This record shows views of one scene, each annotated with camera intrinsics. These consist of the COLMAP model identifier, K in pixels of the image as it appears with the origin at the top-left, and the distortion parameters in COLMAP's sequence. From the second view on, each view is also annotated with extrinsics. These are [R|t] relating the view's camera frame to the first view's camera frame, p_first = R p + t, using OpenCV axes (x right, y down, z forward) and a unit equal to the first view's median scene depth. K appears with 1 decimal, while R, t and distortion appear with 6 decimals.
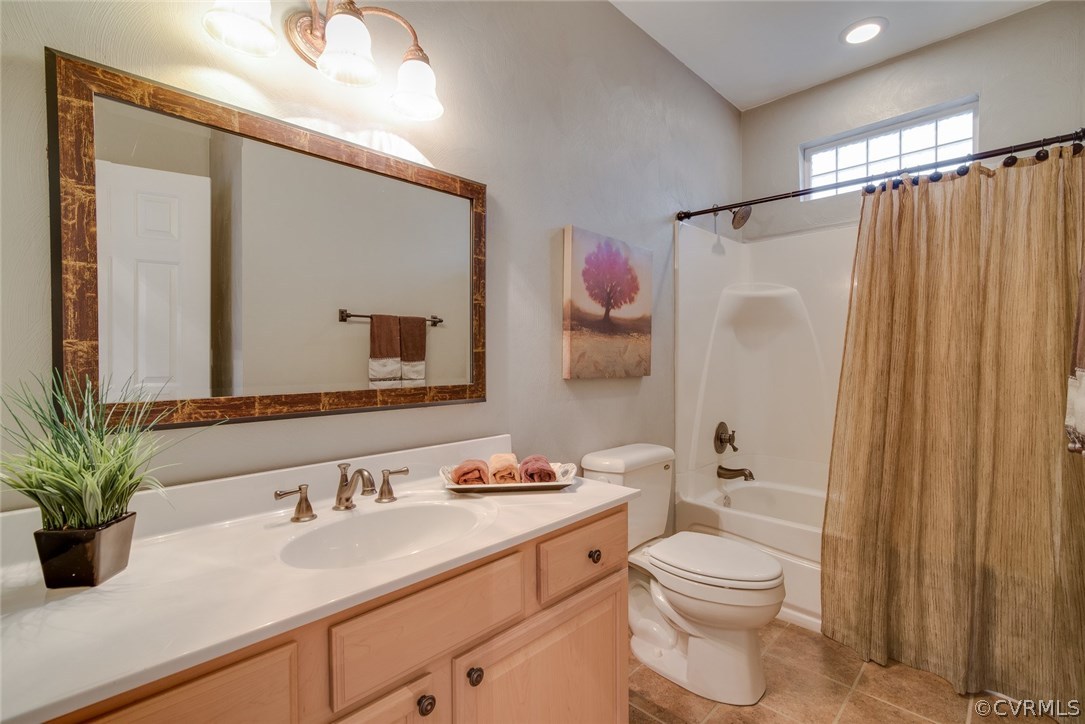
lens RADIAL K [[493.8, 0, 543.3], [0, 493.8, 357.9], [0, 0, 1]] dist [-0.003390, -0.000522]
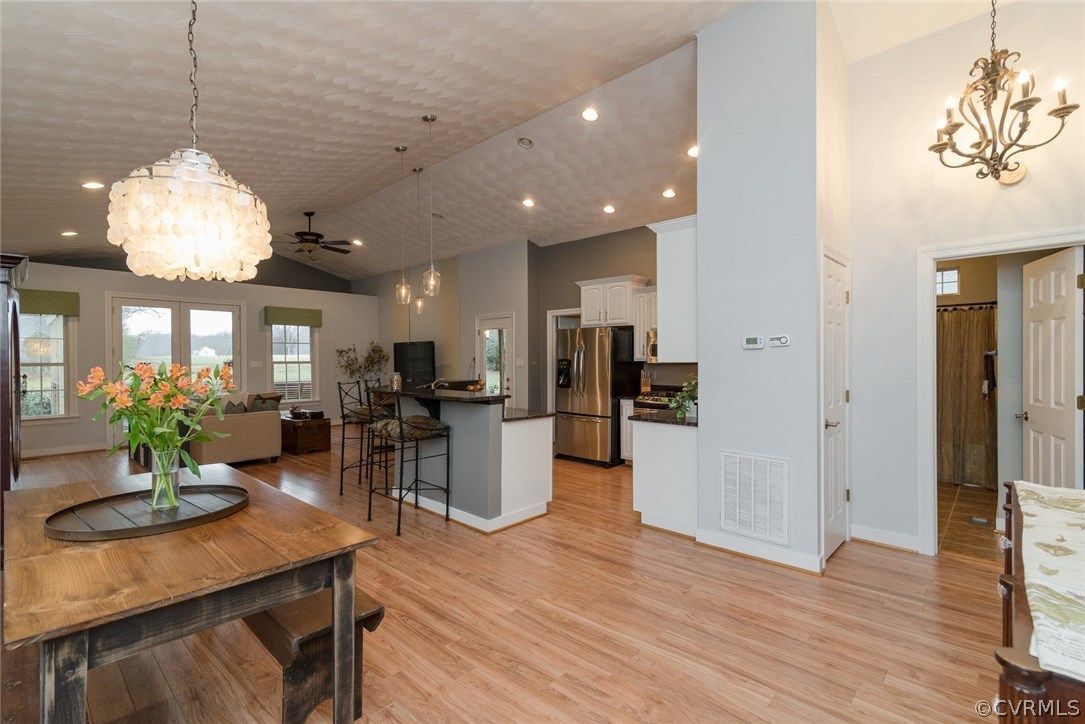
lens RADIAL K [[493.8, 0, 542.2], [0, 493.8, 356.6], [0, 0, 1]] dist [-0.003390, -0.000522]
pose [[0.999640, -0.000504, 0.026843, -1.761636], [0.000742, 0.999961, -0.008851, -0.081450], [-0.026837, 0.008868, 0.999600, -1.947174]]
